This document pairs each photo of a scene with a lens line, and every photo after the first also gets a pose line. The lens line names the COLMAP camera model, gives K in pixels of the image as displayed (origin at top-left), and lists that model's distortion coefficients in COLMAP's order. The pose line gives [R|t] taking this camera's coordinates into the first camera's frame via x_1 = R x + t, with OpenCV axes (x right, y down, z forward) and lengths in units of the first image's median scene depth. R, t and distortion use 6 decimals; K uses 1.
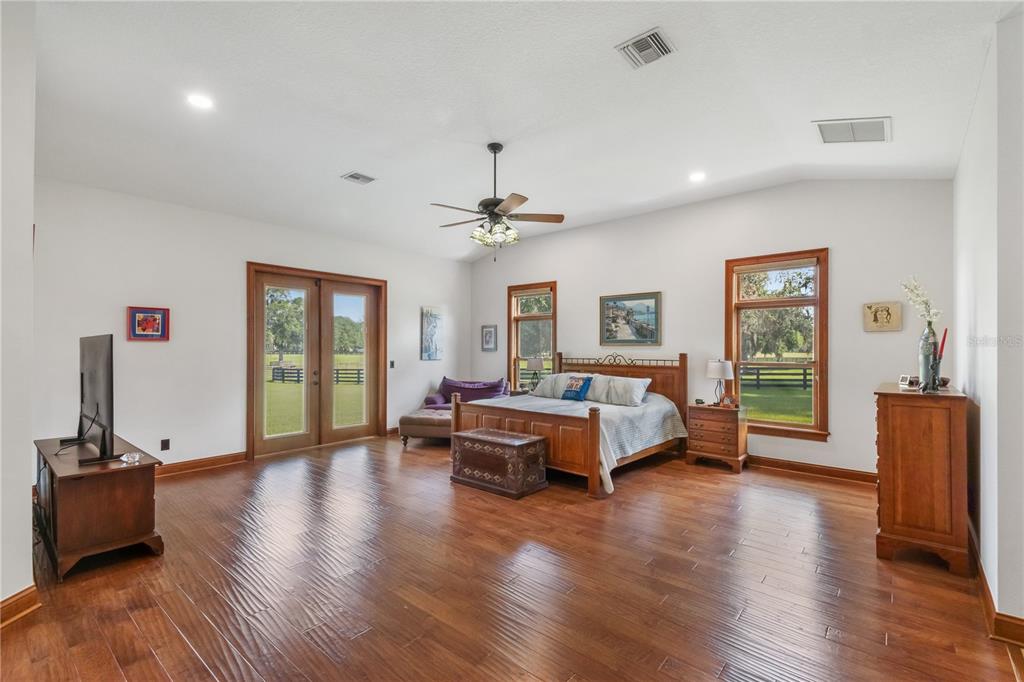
lens RADIAL K [[470.1, 0, 514.9], [0, 470.1, 347.9], [0, 0, 1]] dist [0.042446, -0.029824]
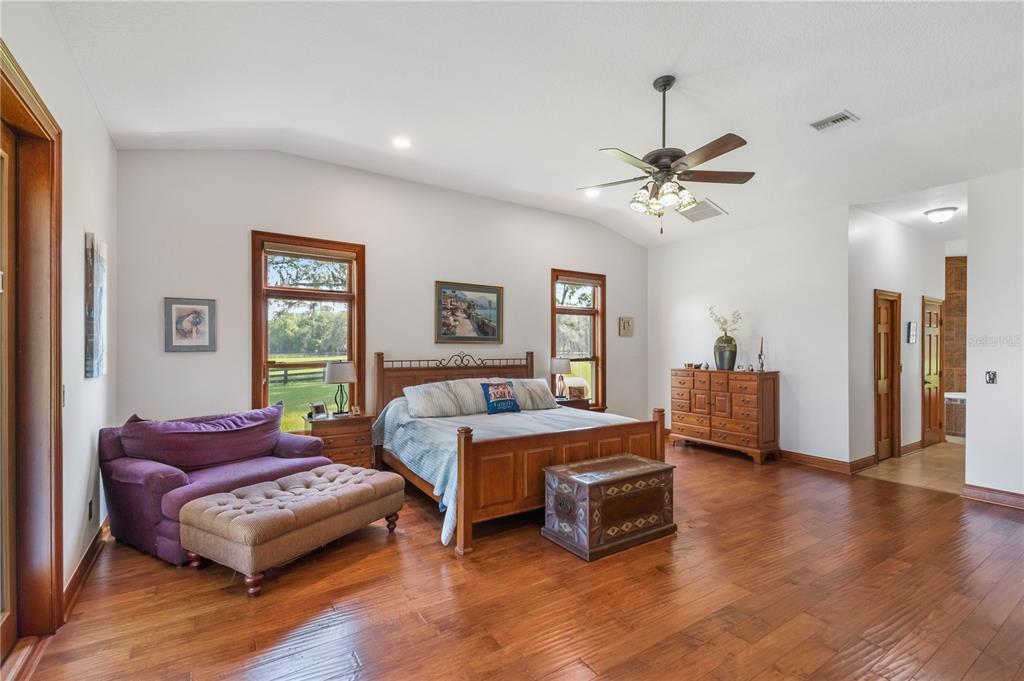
lens RADIAL K [[451.7, 0, 512.8], [0, 451.7, 359.1], [0, 0, 1]] dist [0.000677, -0.025300]
pose [[0.263323, -0.019434, 0.964512, -0.535801], [0.001729, 0.999805, 0.019673, 0.007304], [-0.964706, -0.003513, 0.263306, 0.707111]]
